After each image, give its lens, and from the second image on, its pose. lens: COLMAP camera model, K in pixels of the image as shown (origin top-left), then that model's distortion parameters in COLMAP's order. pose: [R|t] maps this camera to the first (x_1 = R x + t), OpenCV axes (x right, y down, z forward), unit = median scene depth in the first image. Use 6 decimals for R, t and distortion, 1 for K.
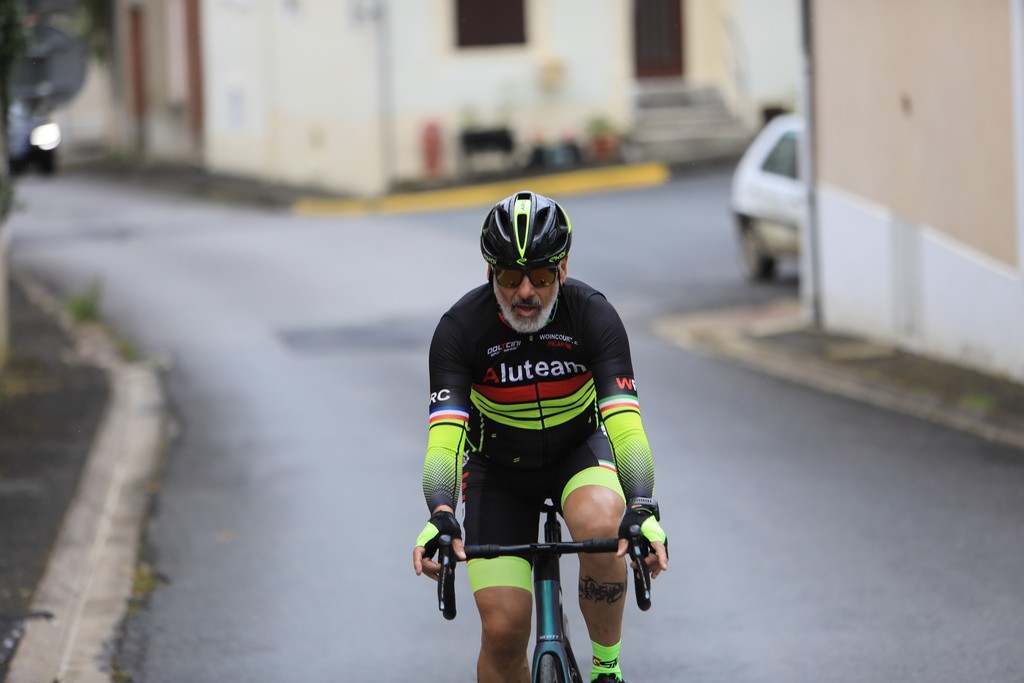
lens RADIAL K [[4980.3, 0, 512.7], [0, 4980.3, 342.9], [0, 0, 1]] dist [0.115713, 0.000000]
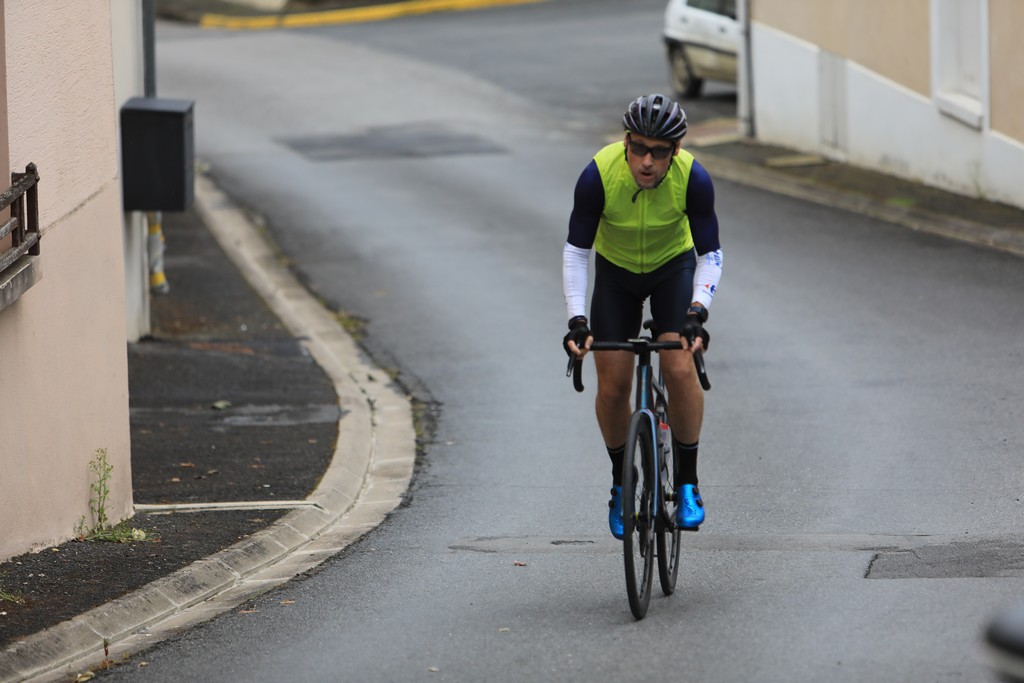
lens RADIAL K [[5731.6, 0, 512.0], [0, 5731.6, 341.4], [0, 0, 1]] dist [-0.141396, 0.000000]
pose [[0.999028, 0.004212, 0.043872, -0.059290], [-0.005696, 0.999413, 0.033775, -0.001036], [-0.043704, -0.033992, 0.998466, -0.381424]]
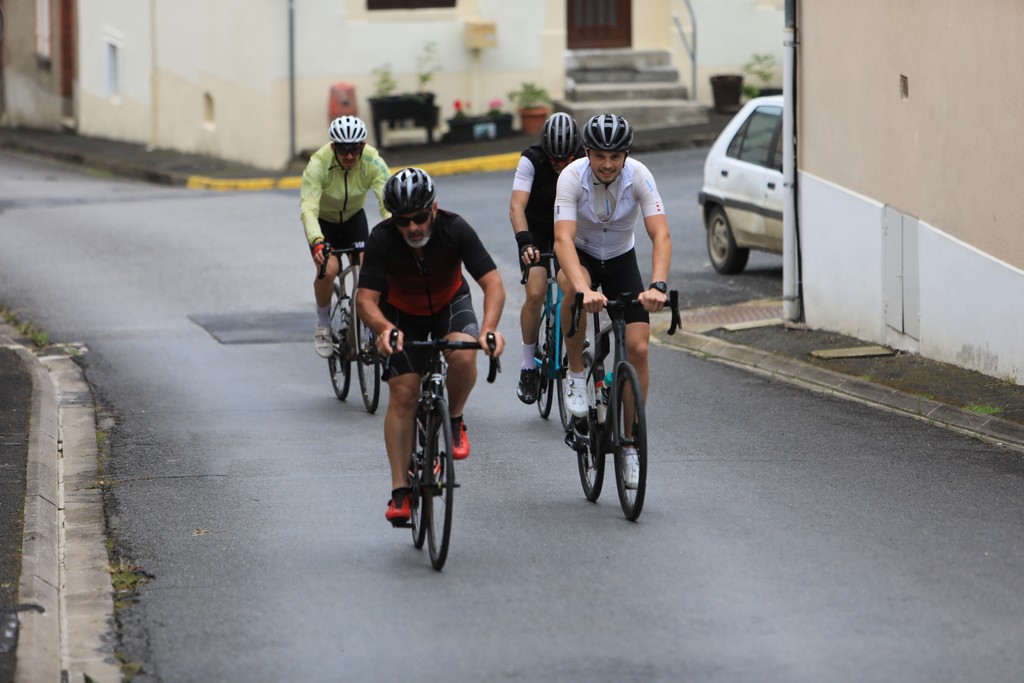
lens RADIAL K [[5731.6, 0, 511.7], [0, 5731.6, 341.6], [0, 0, 1]] dist [-0.141396, 0.000000]
pose [[0.999643, 0.019115, 0.018676, -0.011425], [-0.019117, 0.999817, -0.000102, 0.001036], [-0.018674, -0.000255, 0.999826, -0.045465]]
